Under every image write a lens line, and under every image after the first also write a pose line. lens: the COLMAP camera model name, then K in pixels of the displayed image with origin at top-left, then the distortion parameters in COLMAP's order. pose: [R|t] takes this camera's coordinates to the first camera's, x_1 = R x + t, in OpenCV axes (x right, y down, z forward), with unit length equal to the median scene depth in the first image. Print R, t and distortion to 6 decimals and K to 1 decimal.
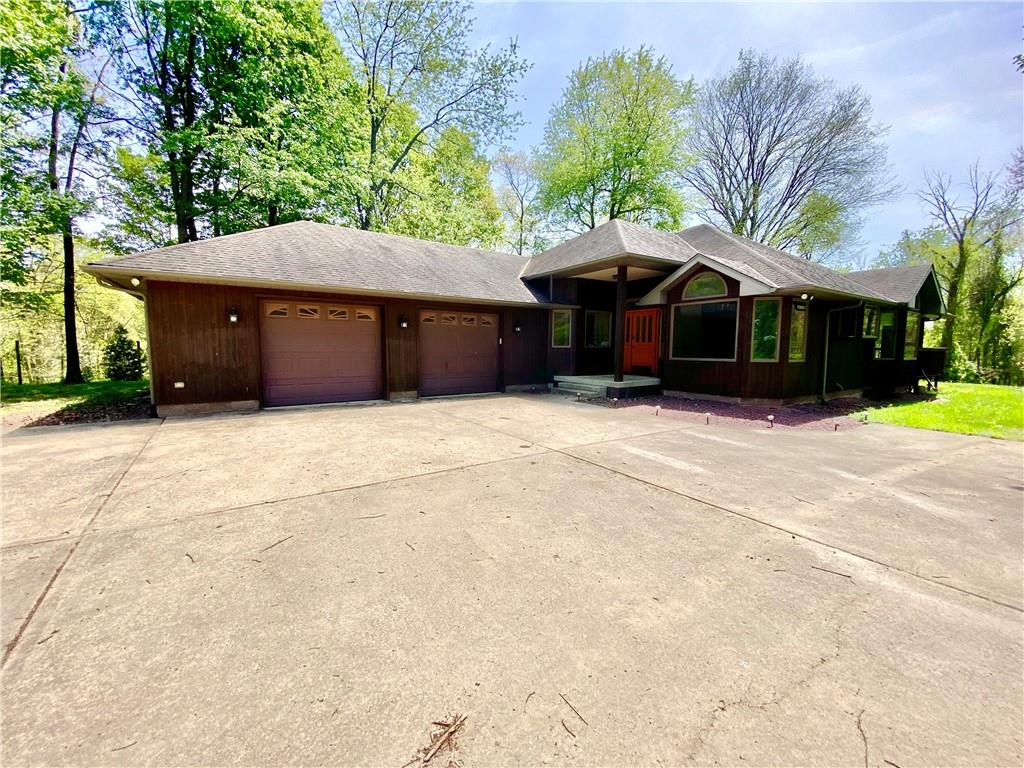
lens RADIAL K [[406.9, 0, 512.0], [0, 406.9, 388.6], [0, 0, 1]] dist [0.000376, -0.013950]
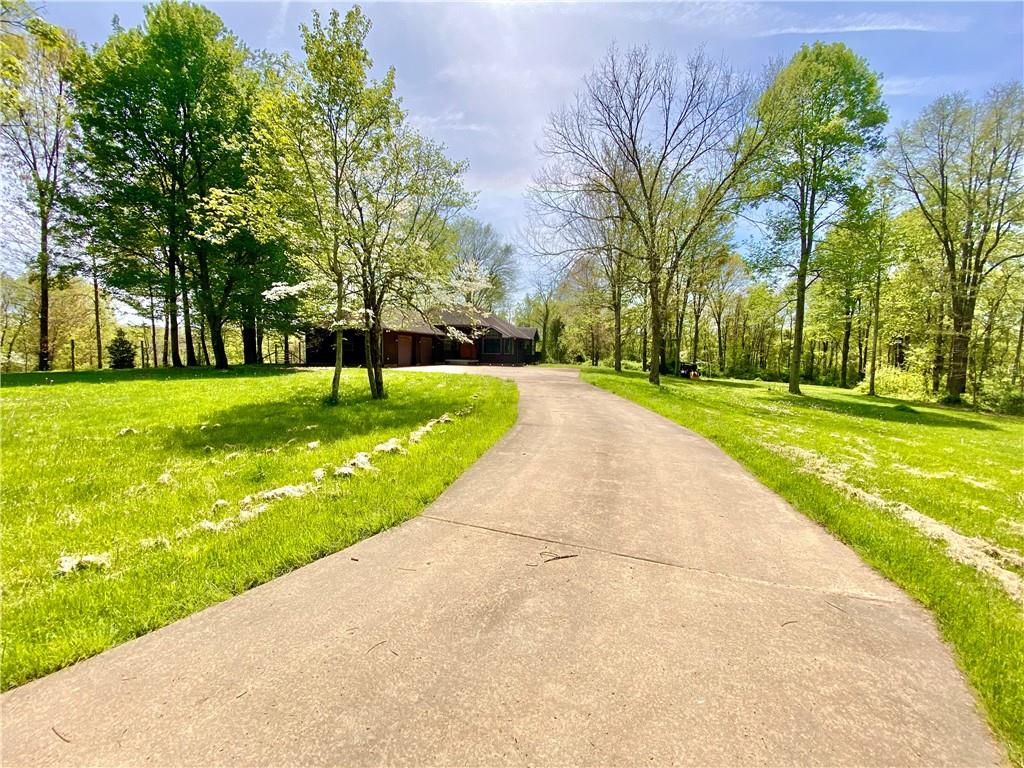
lens RADIAL K [[406.9, 0, 512.0], [0, 406.9, 388.6], [0, 0, 1]] dist [0.000376, -0.013950]
pose [[0.740389, -0.049591, 0.670347, -0.985194], [0.057807, 0.998278, 0.010004, 0.114340], [-0.669688, 0.031344, 0.741981, -0.959991]]
